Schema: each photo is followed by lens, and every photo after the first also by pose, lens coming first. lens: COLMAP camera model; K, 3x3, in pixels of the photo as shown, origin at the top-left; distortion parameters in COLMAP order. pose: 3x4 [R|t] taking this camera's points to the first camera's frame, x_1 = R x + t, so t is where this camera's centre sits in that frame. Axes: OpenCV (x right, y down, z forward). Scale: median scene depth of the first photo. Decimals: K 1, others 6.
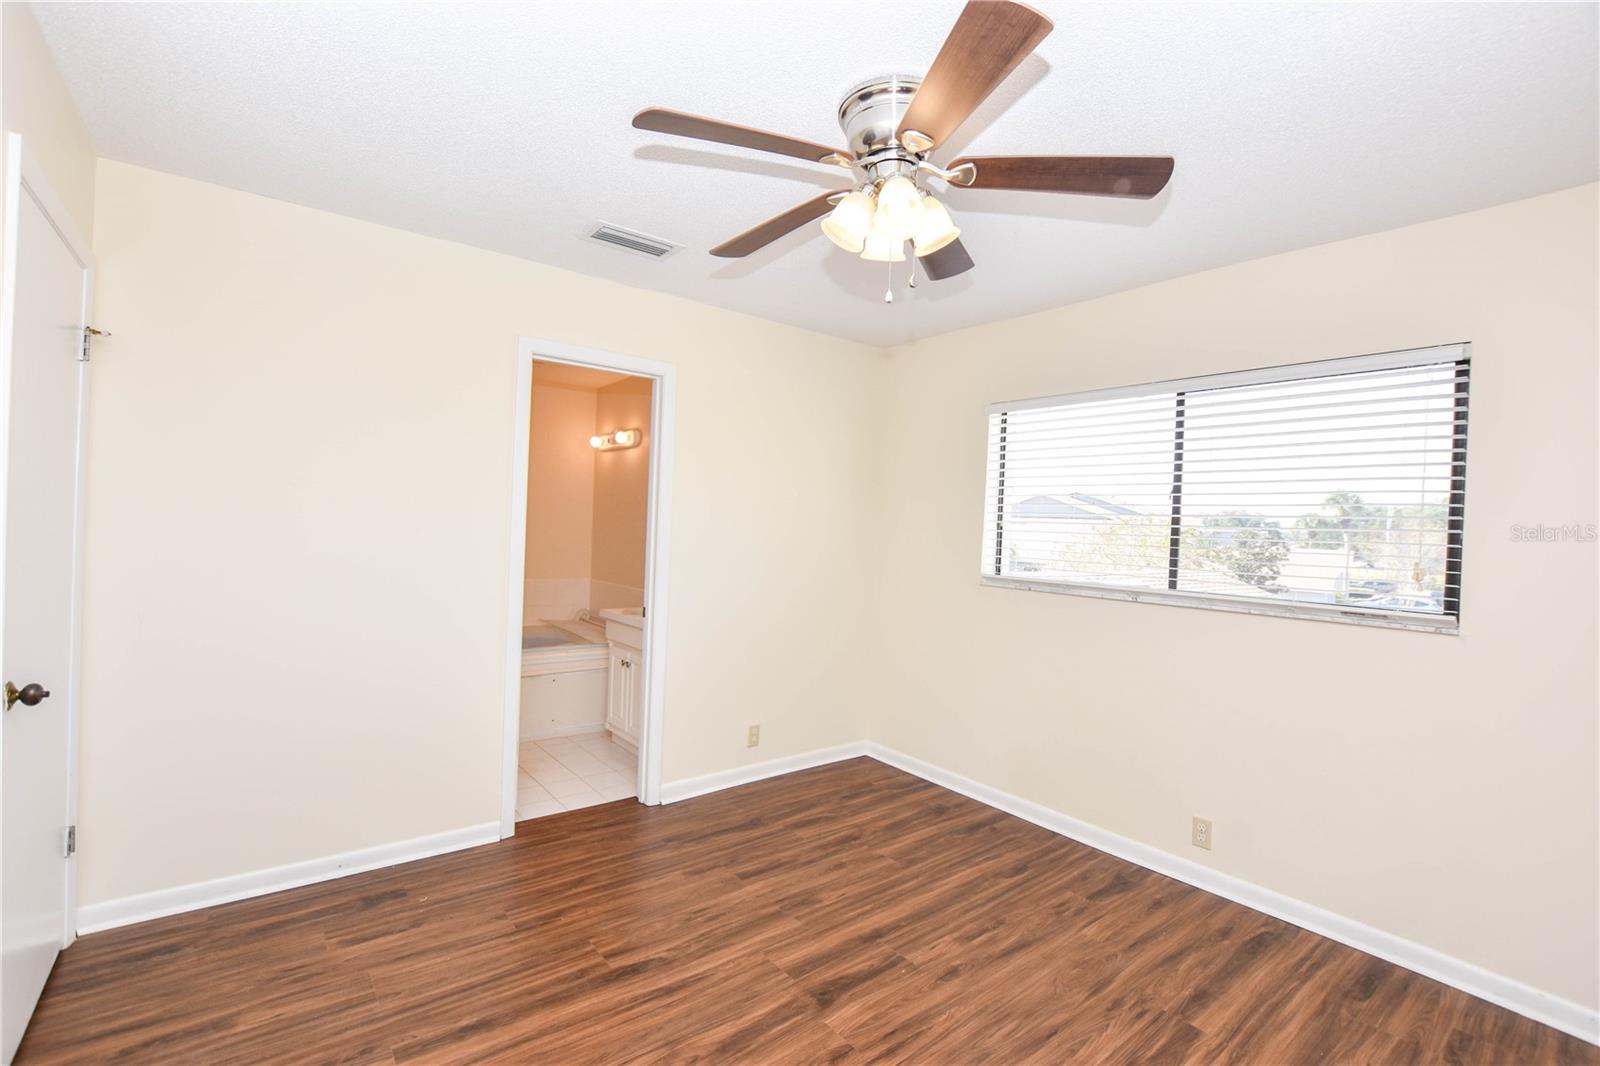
lens RADIAL K [[712.1, 0, 790.0], [0, 712.1, 532.9], [0, 0, 1]] dist [-0.027239, 0.001419]
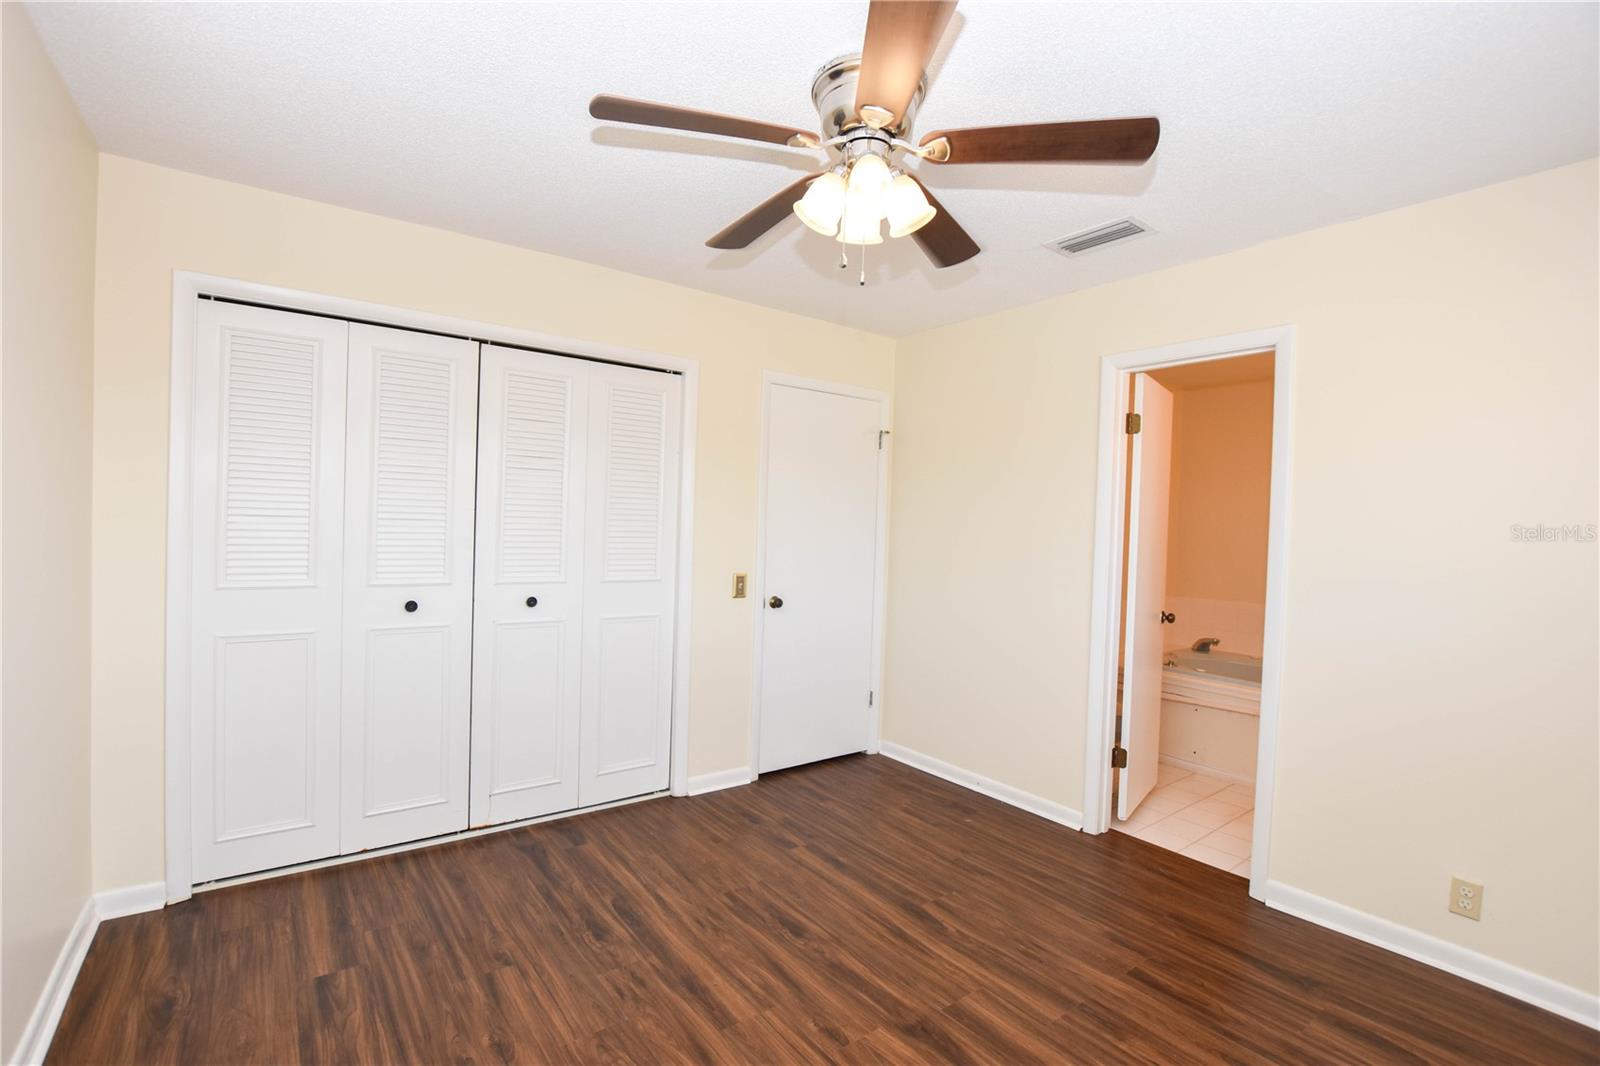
lens RADIAL K [[712.1, 0, 790.0], [0, 712.1, 532.9], [0, 0, 1]] dist [-0.027239, 0.001419]
pose [[-0.018253, -0.021721, -0.999597, 0.804128], [-0.042616, 0.998872, -0.020927, 0.032912], [0.998925, 0.042217, -0.019158, 0.676767]]
